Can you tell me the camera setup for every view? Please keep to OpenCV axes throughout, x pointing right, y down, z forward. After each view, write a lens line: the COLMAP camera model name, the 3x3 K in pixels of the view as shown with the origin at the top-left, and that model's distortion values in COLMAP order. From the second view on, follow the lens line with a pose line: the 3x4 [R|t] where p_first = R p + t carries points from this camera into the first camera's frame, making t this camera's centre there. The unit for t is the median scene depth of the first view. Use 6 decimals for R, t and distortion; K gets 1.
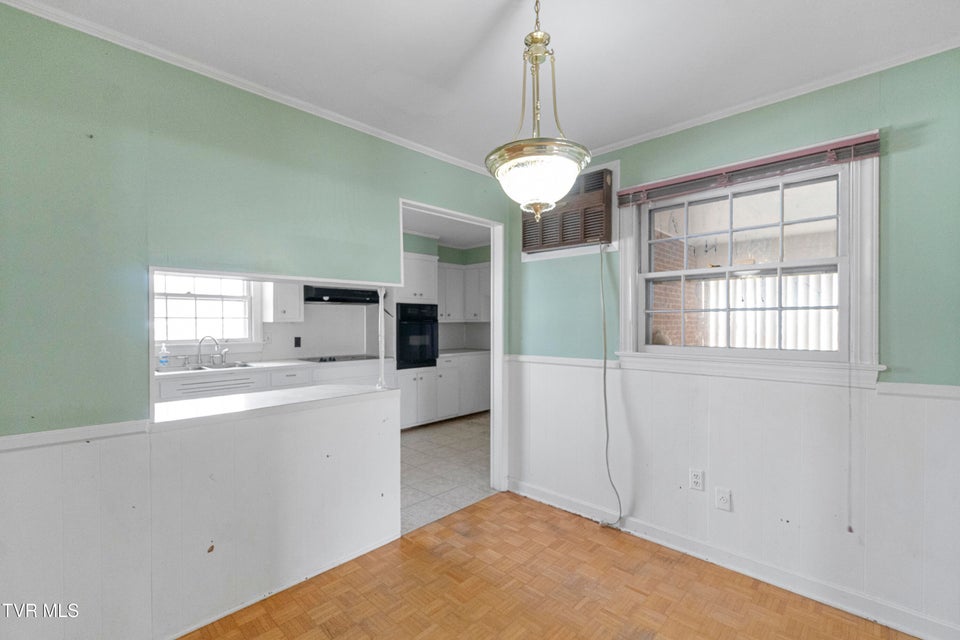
lens RADIAL K [[417.2, 0, 479.9], [0, 417.2, 319.5], [0, 0, 1]] dist [0.003933, 0.000313]
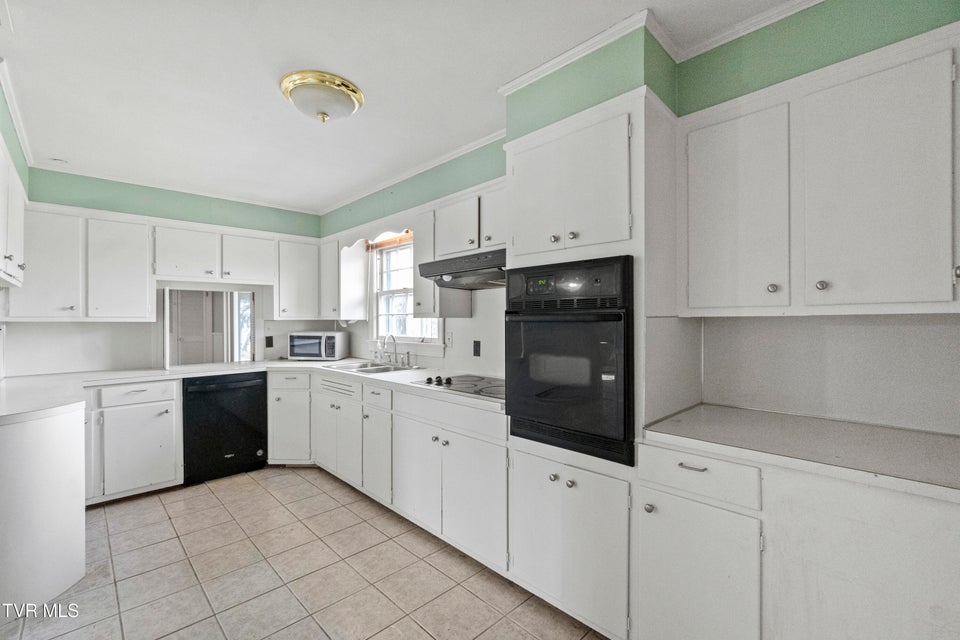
lens RADIAL K [[417.2, 0, 483.1], [0, 417.2, 316.2], [0, 0, 1]] dist [0.003933, 0.000313]
pose [[-0.036881, -0.012791, -0.999238, 0.197024], [0.001857, 0.999915, -0.012869, 0.010419], [0.999318, -0.002330, -0.036854, 0.931424]]
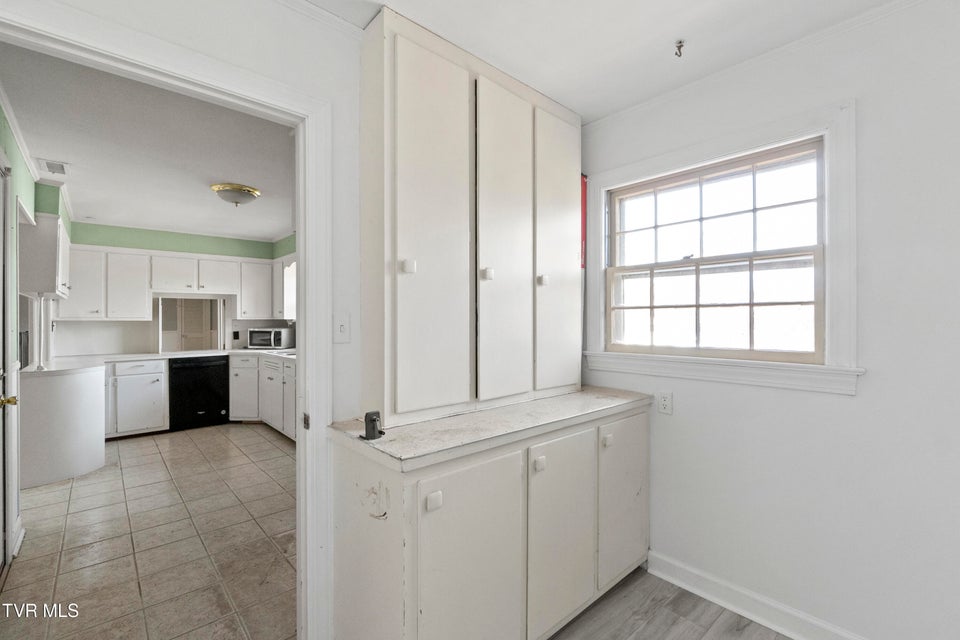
lens RADIAL K [[417.2, 0, 479.5], [0, 417.2, 314.4], [0, 0, 1]] dist [0.003933, 0.000313]
pose [[-0.073528, -0.014315, -0.997190, 0.435461], [0.000134, 0.999897, -0.014364, 0.009627], [0.997293, -0.001189, -0.073518, 1.184413]]
